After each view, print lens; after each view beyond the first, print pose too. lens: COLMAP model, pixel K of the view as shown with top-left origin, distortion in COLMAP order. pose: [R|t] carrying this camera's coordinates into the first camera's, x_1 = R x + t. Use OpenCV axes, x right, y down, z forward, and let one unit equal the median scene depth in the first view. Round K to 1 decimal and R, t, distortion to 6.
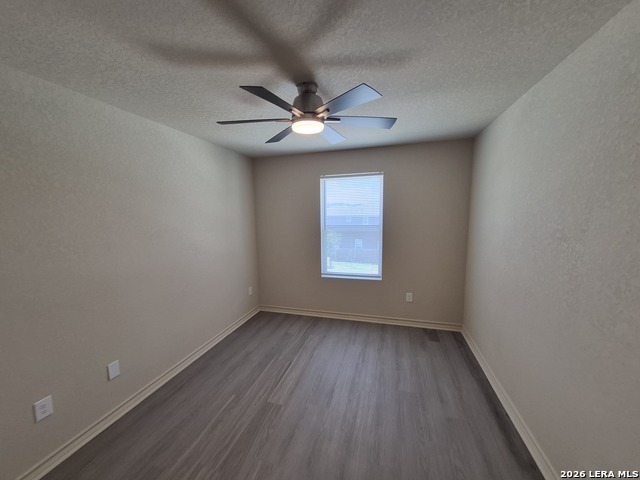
lens RADIAL K [[252.7, 0, 311.8], [0, 252.7, 241.0], [0, 0, 1]] dist [0.010556, -0.001266]
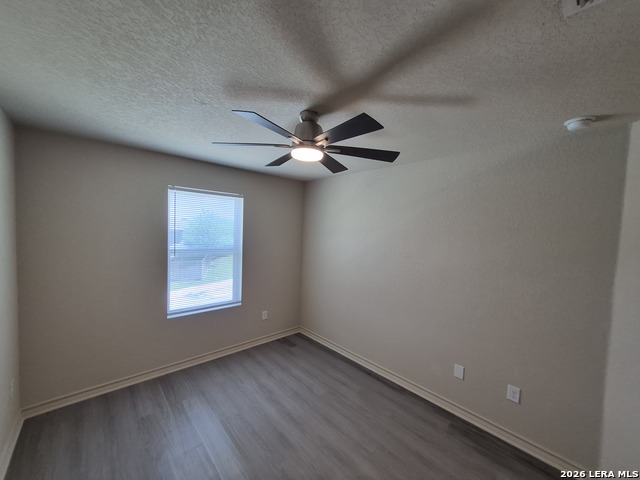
lens RADIAL K [[252.7, 0, 313.1], [0, 252.7, 240.3], [0, 0, 1]] dist [0.010556, -0.001266]
pose [[0.519520, 0.000748, 0.854458, -0.421473], [0.054791, 0.997912, -0.034187, -0.044636], [-0.852700, 0.064578, 0.518394, 0.256930]]
